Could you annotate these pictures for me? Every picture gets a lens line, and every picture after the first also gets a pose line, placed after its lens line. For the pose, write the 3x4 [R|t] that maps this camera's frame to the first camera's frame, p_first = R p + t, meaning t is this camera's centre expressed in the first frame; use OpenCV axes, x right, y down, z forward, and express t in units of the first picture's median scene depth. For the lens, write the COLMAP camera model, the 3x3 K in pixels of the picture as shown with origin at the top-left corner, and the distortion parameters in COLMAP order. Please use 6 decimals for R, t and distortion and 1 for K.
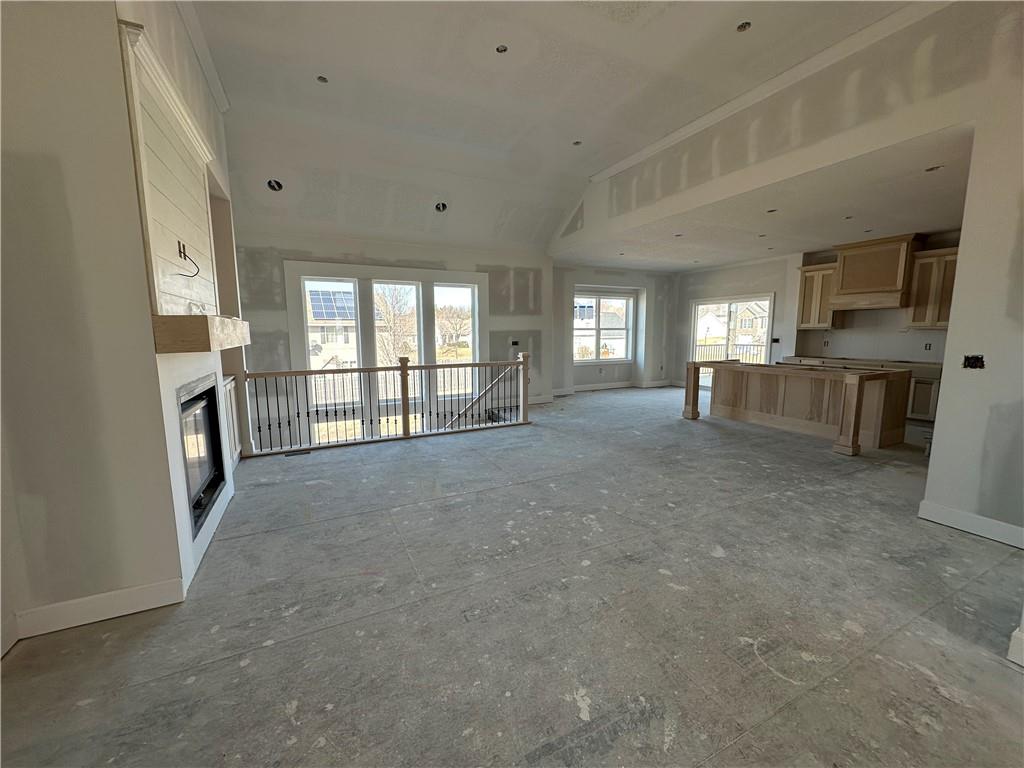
lens RADIAL K [[406.3, 0, 510.8], [0, 406.3, 384.1], [0, 0, 1]] dist [-0.001169, 0.000352]
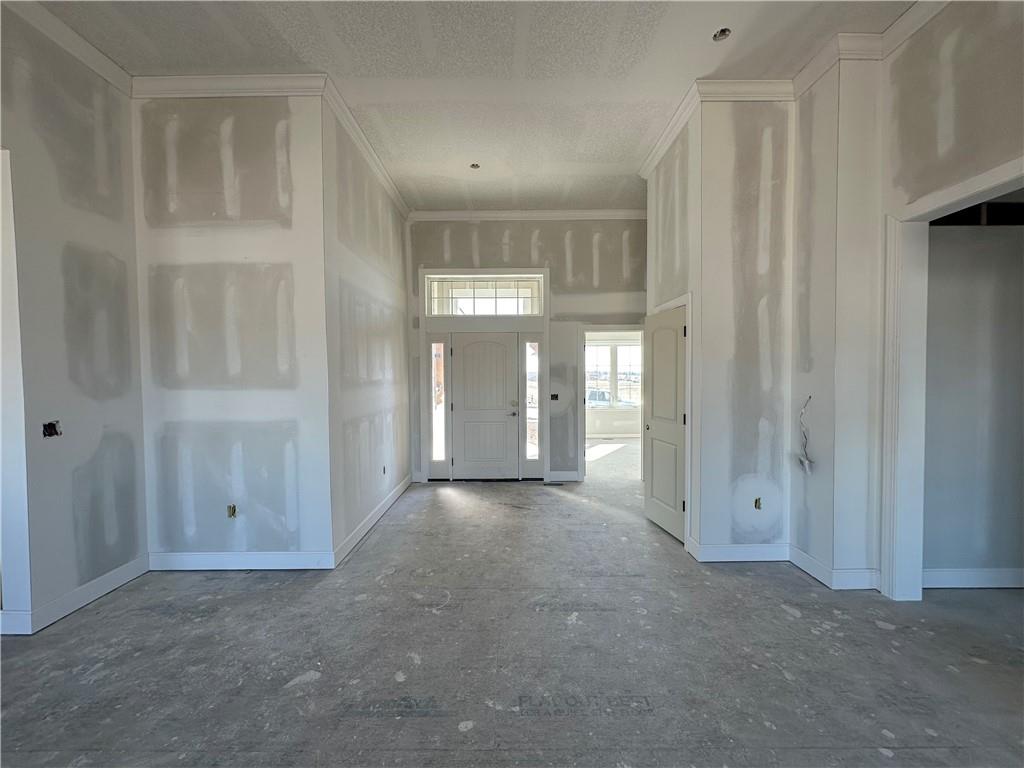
lens RADIAL K [[406.3, 0, 510.4], [0, 406.3, 384.0], [0, 0, 1]] dist [-0.001169, 0.000352]
pose [[-0.898514, -0.001256, 0.438944, -0.082631], [0.067985, 0.987531, 0.141991, -0.102620], [-0.433649, 0.157423, -0.887224, 0.646949]]
